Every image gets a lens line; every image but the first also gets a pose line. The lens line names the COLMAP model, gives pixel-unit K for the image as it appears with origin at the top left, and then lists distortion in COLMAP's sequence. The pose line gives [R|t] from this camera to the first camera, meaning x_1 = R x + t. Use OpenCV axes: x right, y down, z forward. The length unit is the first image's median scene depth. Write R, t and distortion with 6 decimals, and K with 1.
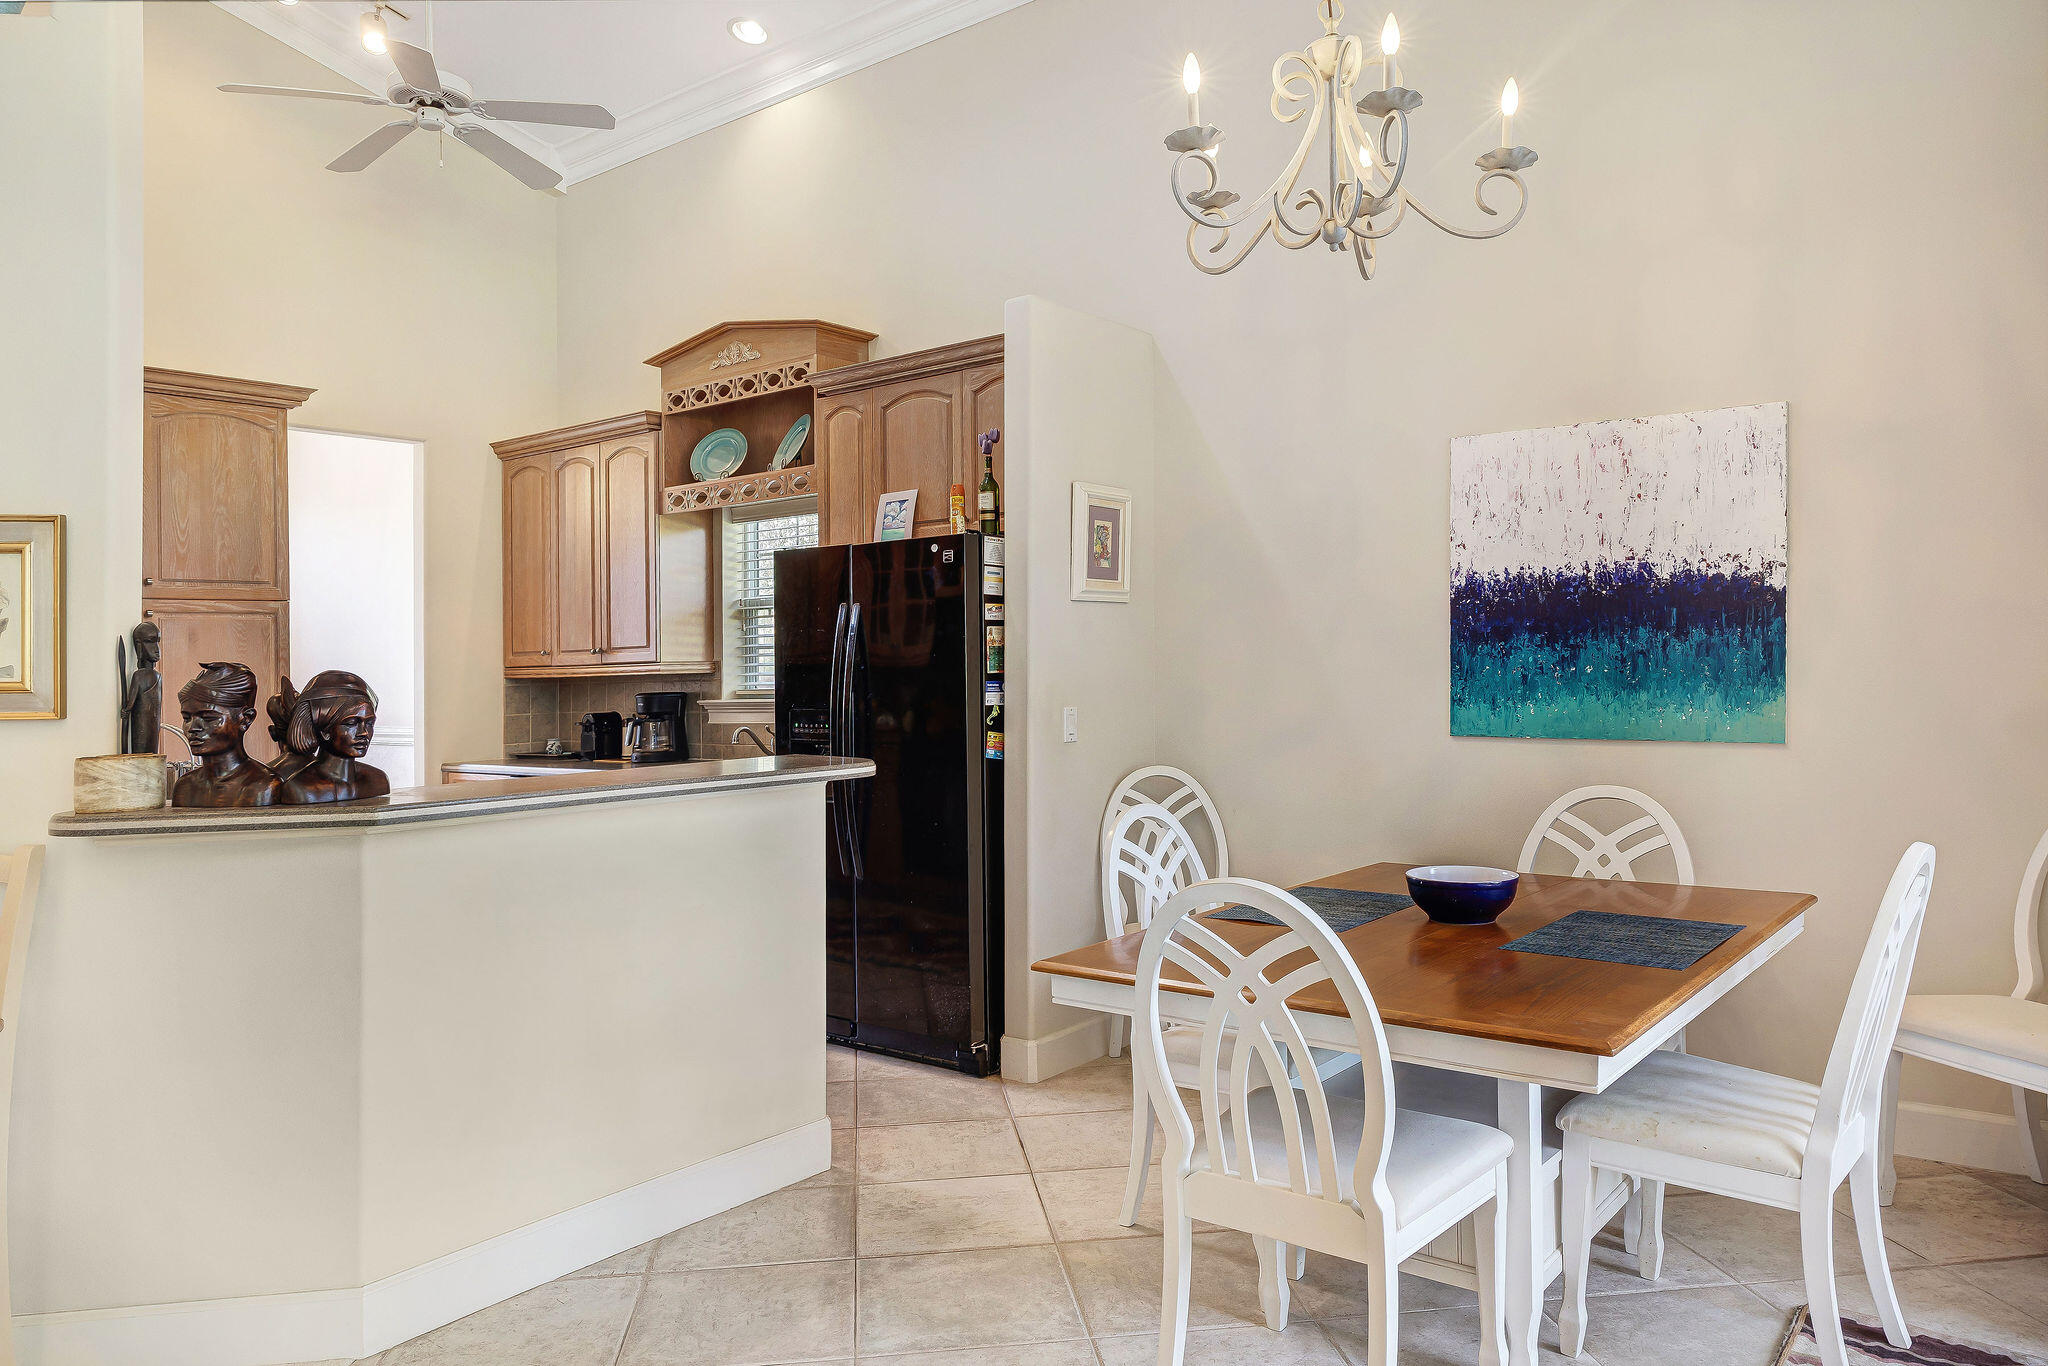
lens RADIAL K [[1364.1, 0, 1022.9], [0, 1364.1, 637.4], [0, 0, 1]] dist [0.004393, -0.000153]
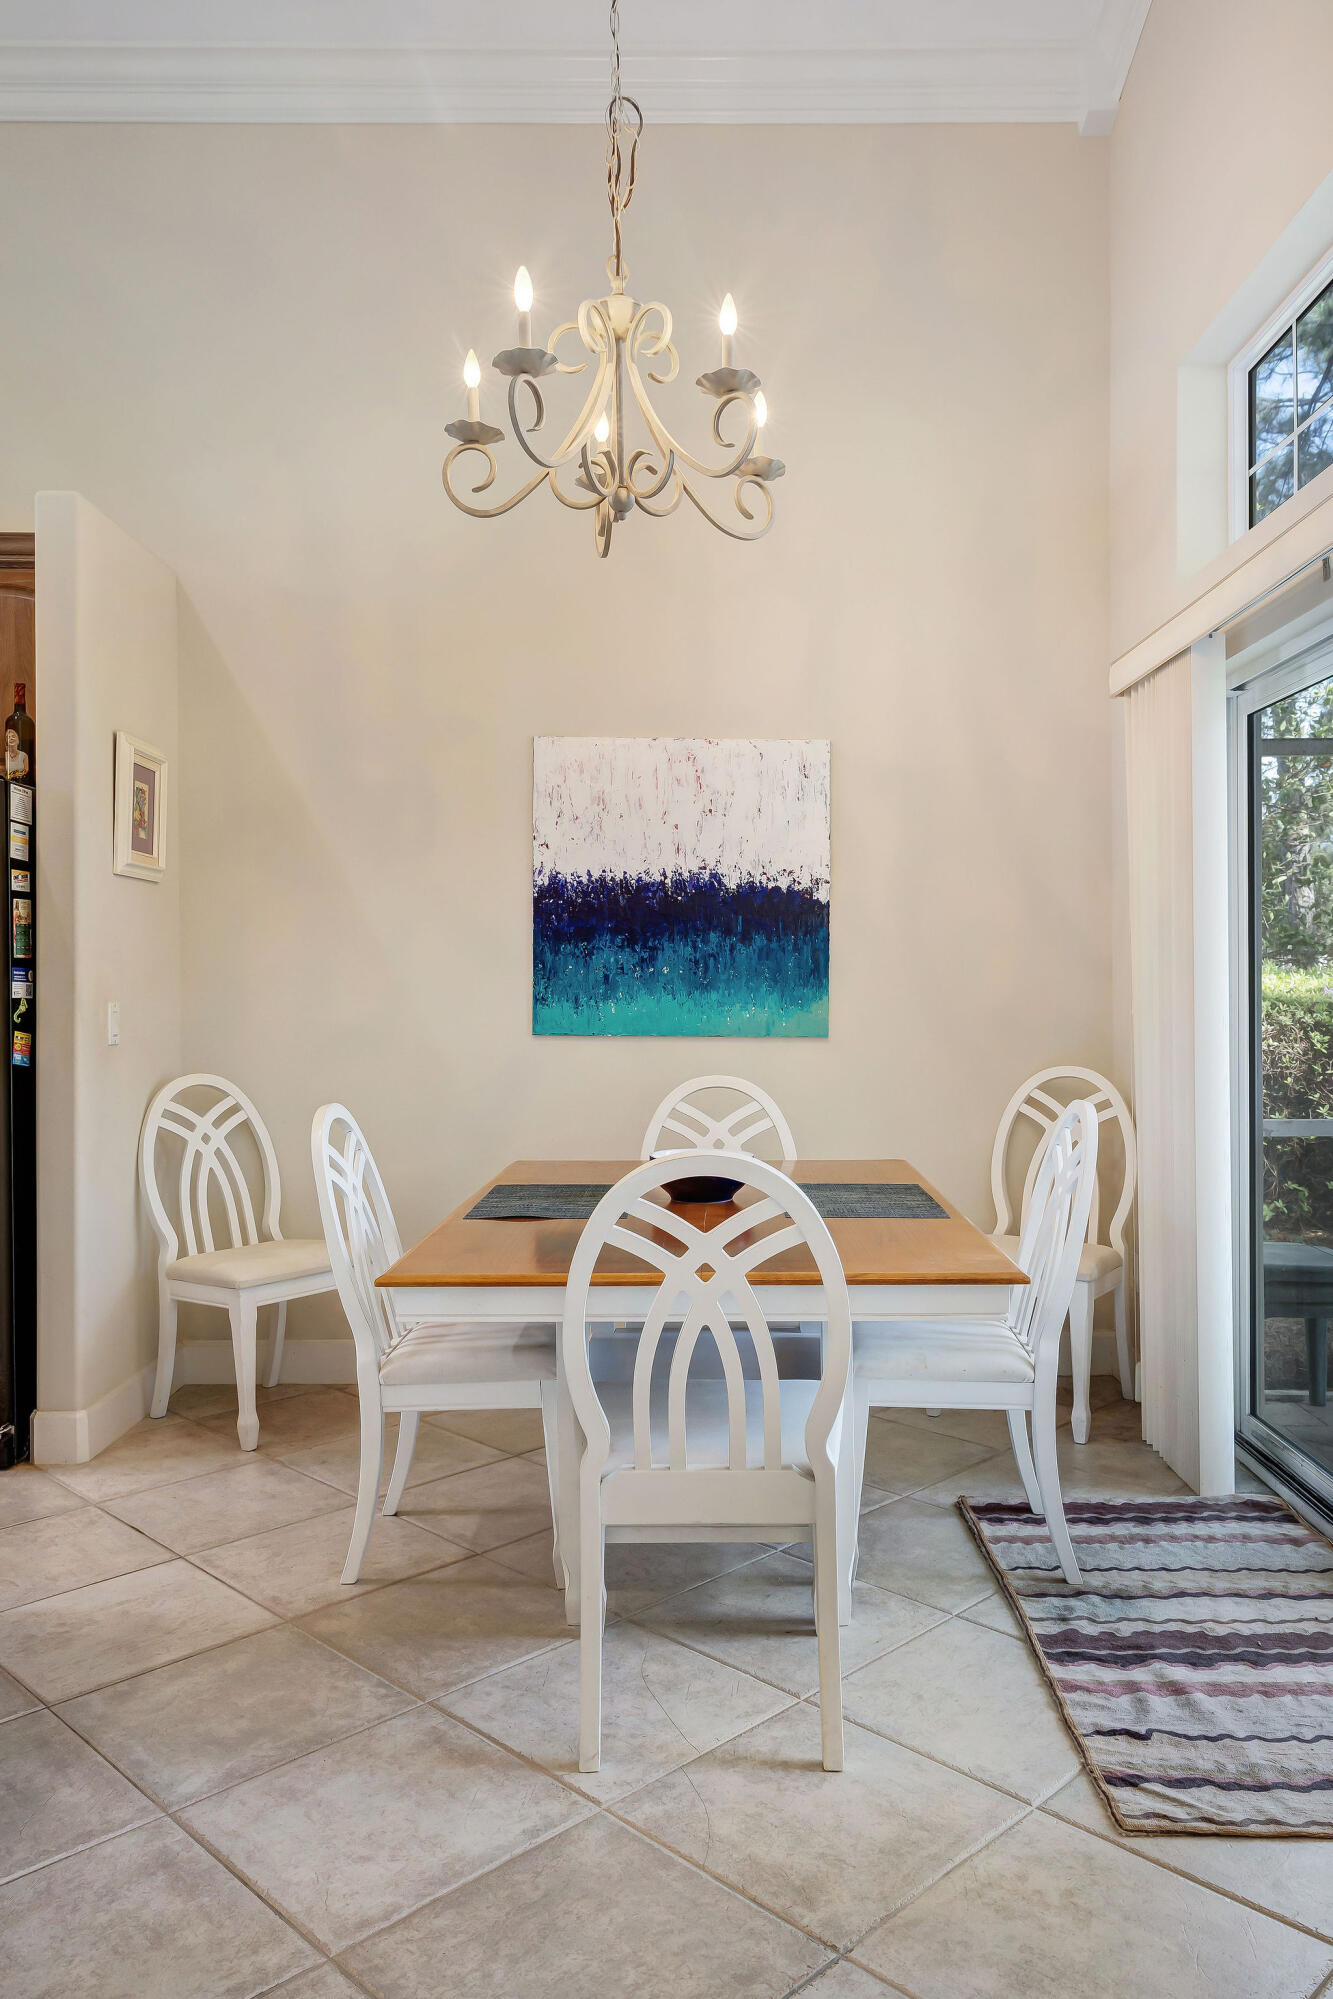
lens RADIAL K [[1424.0, 0, 667.6], [0, 1424.0, 979.3], [0, 0, 1]] dist [0.011201, -0.000217]
pose [[0.787642, 0.024664, 0.615640, -0.195279], [-0.029612, 0.999559, -0.002161, 0.024216], [-0.615422, -0.016528, 0.788025, 0.094790]]
